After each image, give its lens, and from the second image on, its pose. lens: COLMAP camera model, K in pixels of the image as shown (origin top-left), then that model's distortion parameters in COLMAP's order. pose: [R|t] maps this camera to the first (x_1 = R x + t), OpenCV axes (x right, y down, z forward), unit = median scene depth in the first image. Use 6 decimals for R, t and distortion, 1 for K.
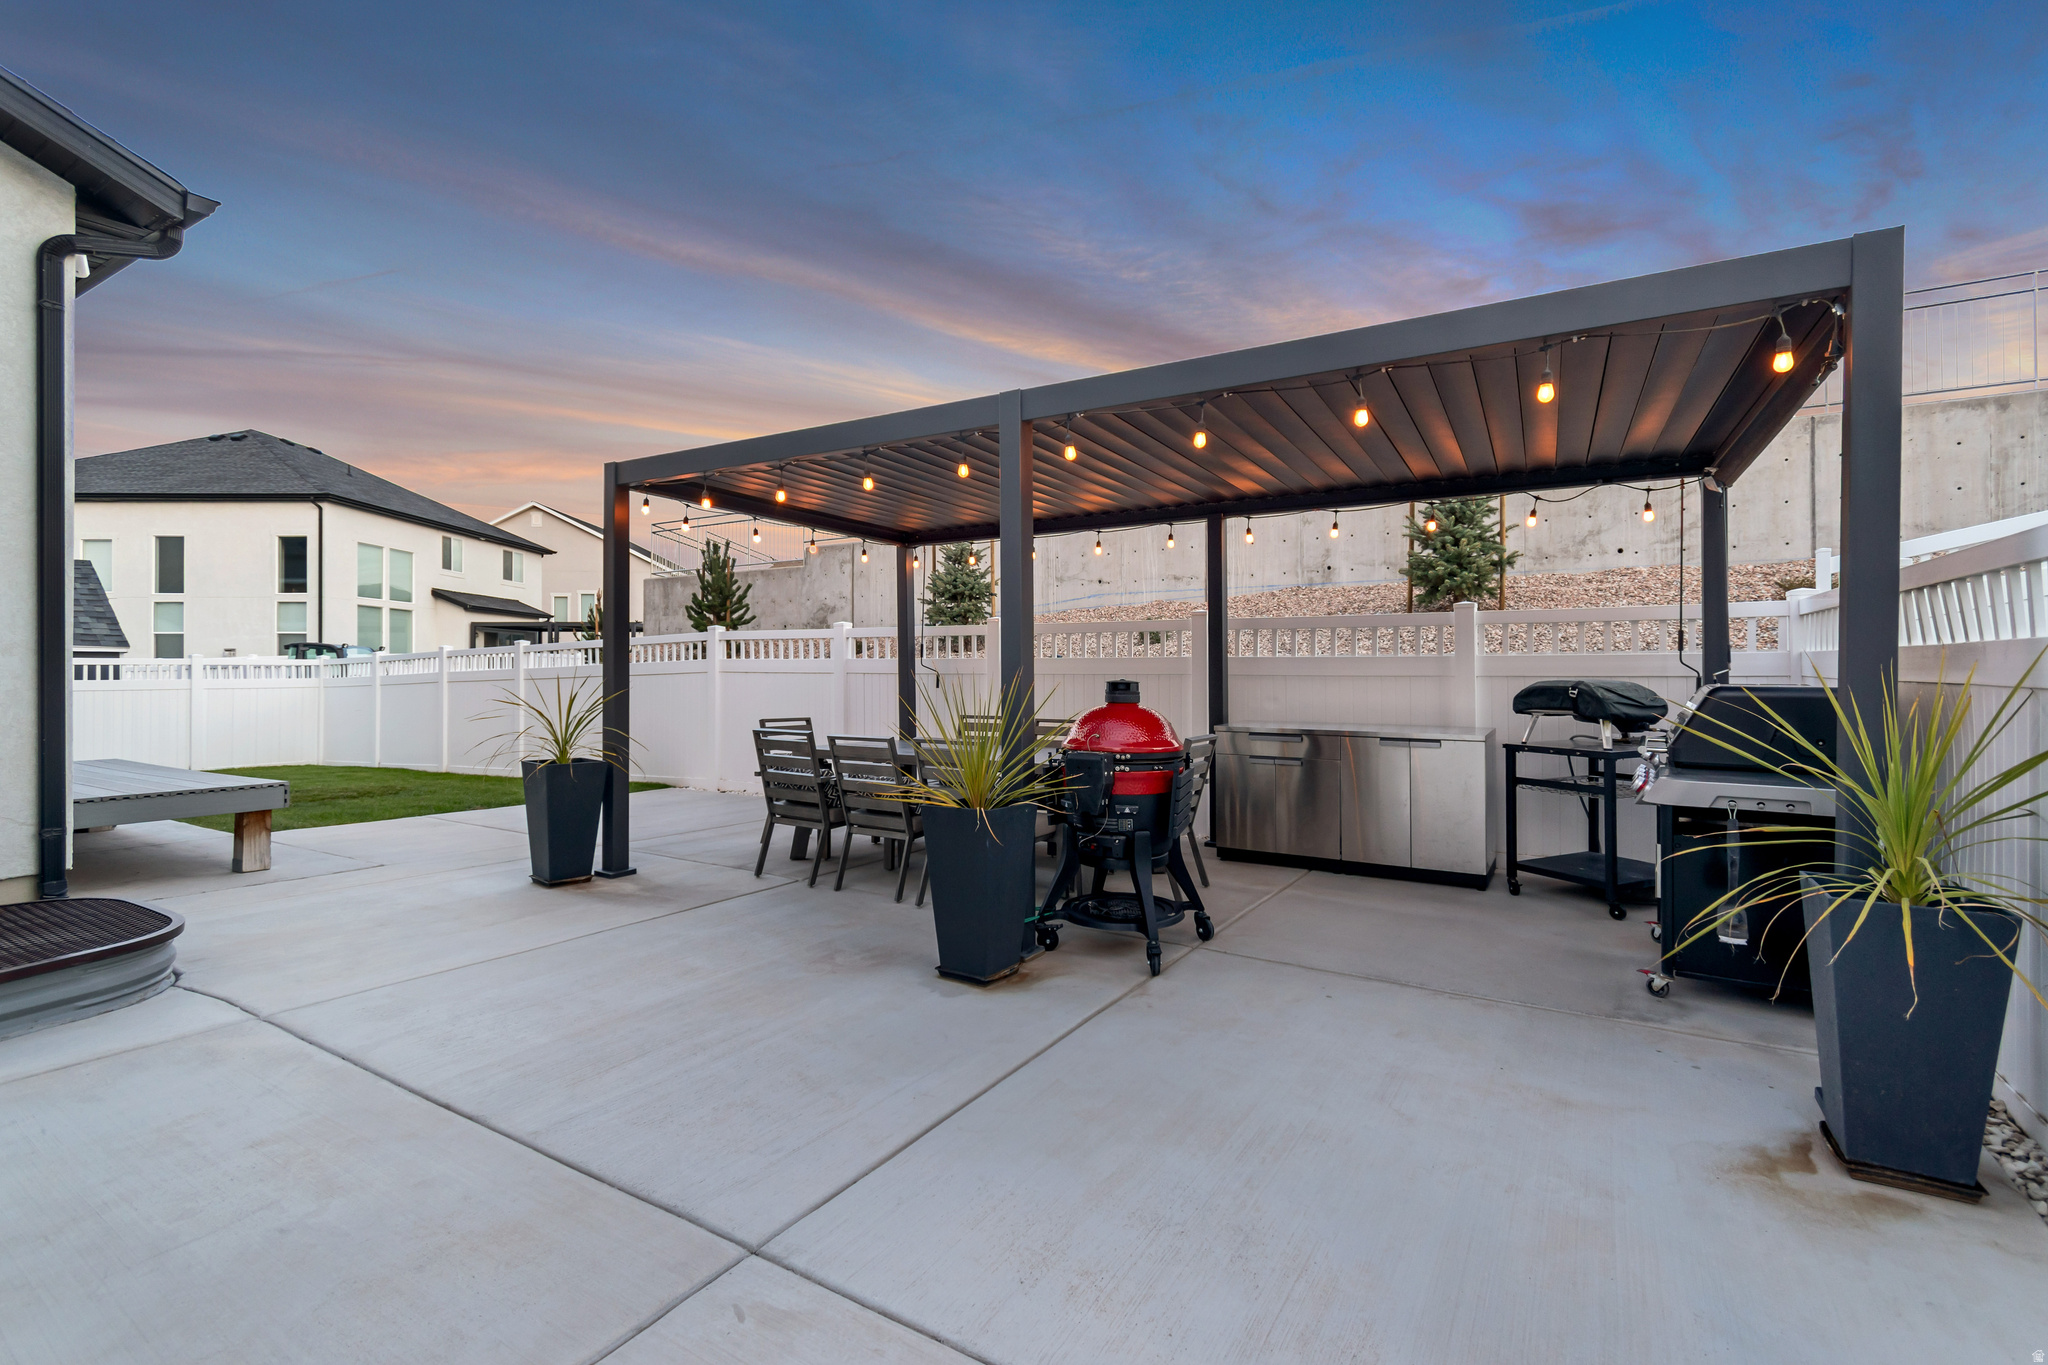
lens RADIAL K [[921.4, 0, 1028.4], [0, 921.4, 676.5], [0, 0, 1]] dist [0.002320, 0.000195]
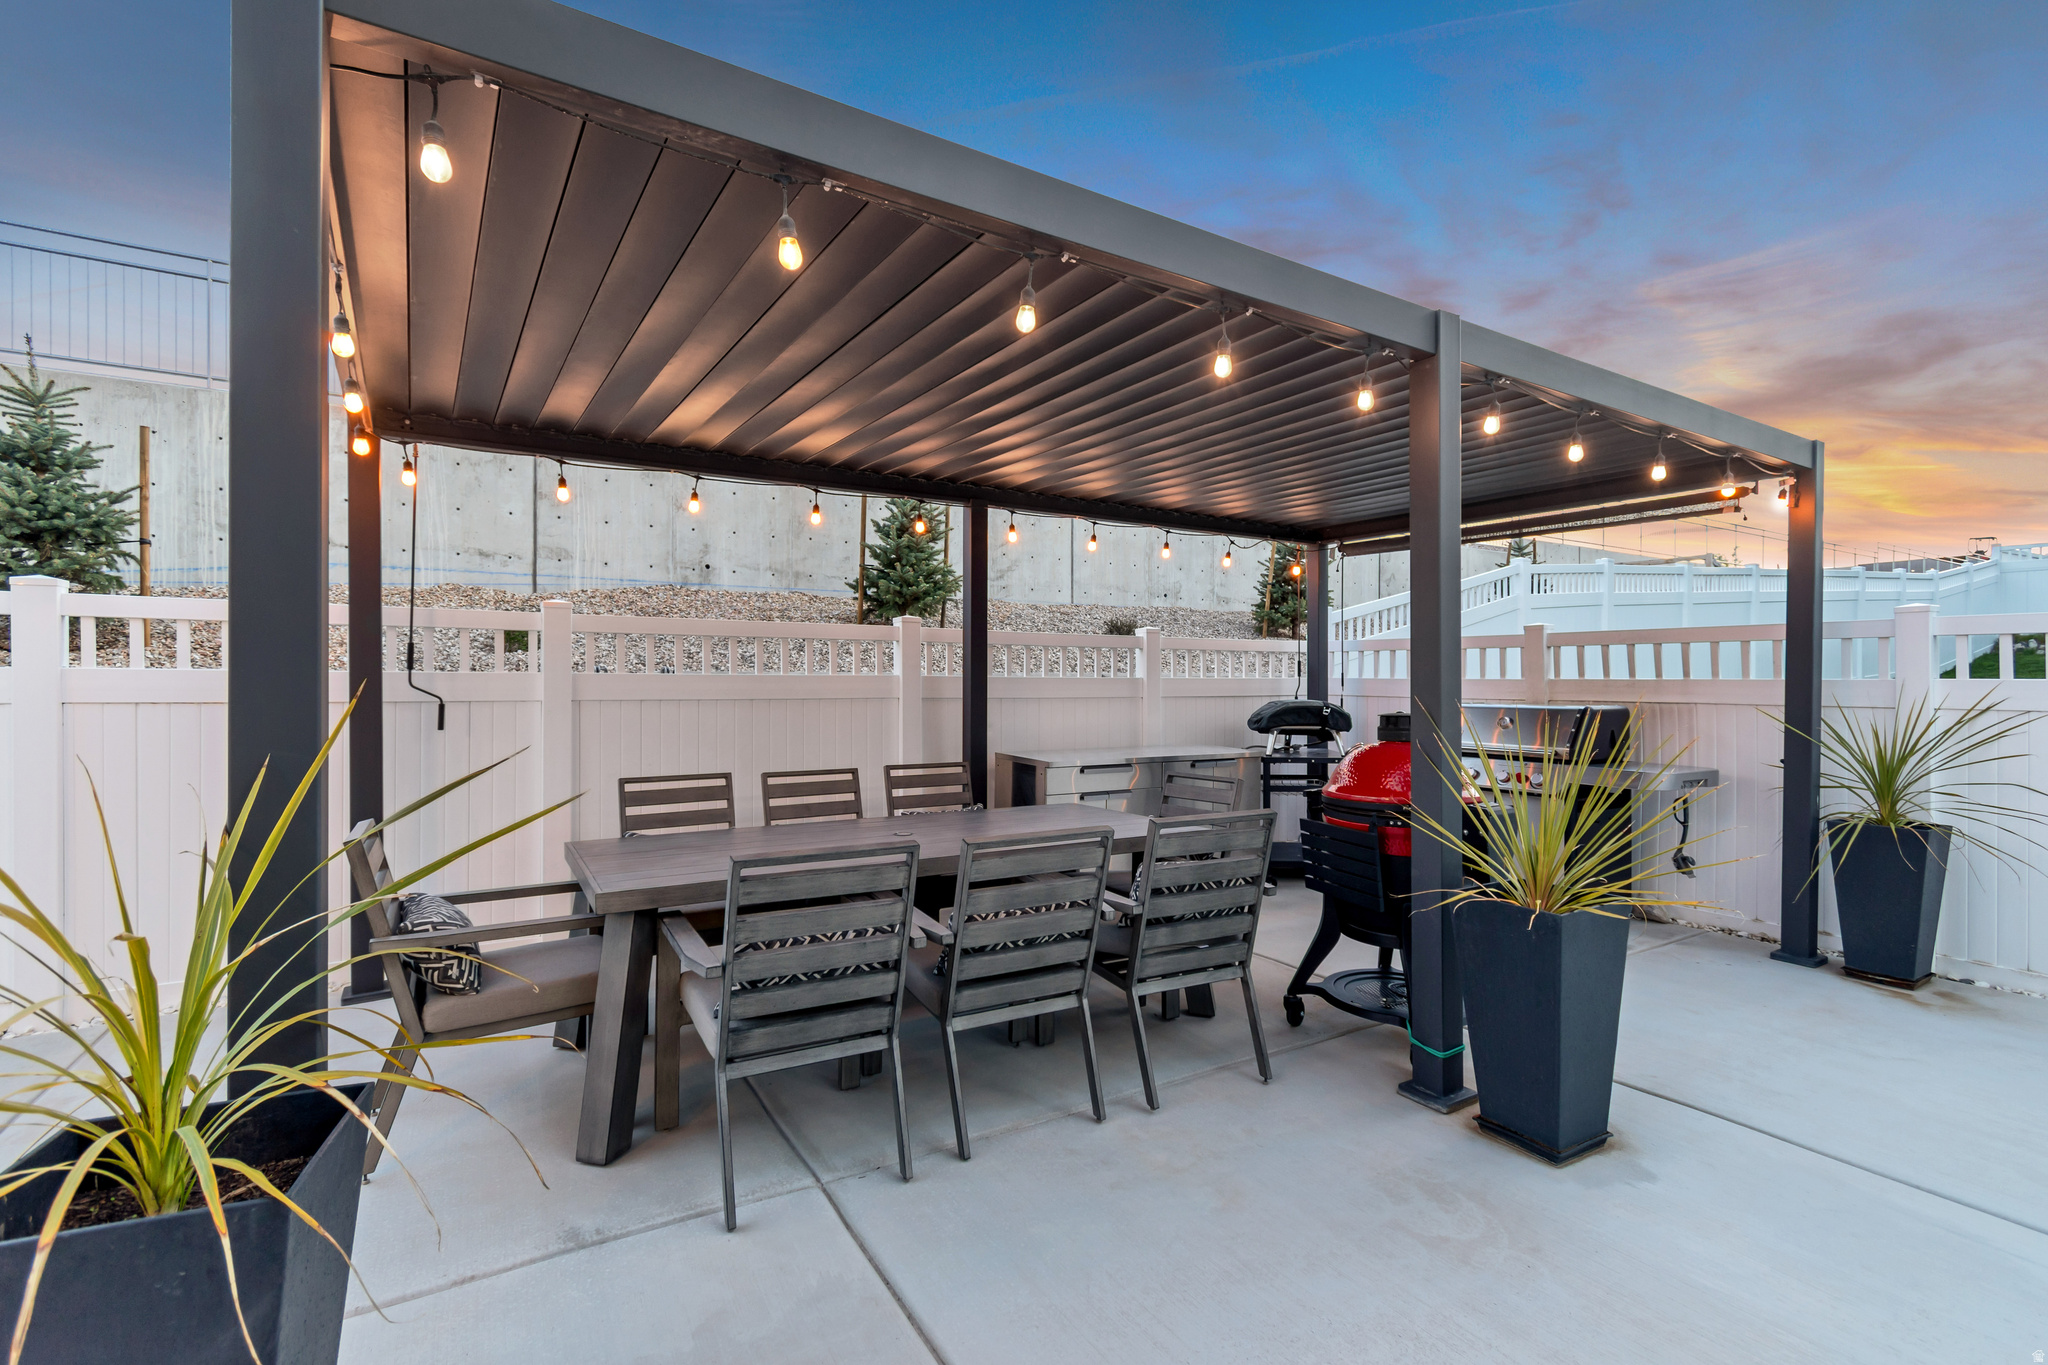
lens RADIAL K [[915.3, 0, 1024.0], [0, 915.3, 682.5], [0, 0, 1]] dist [0.002222, 0.000167]
pose [[0.453483, -0.000715, 0.891265, -0.643165], [0.003594, 0.999993, -0.001026, -0.019198], [-0.891258, 0.003669, 0.453483, 0.776445]]
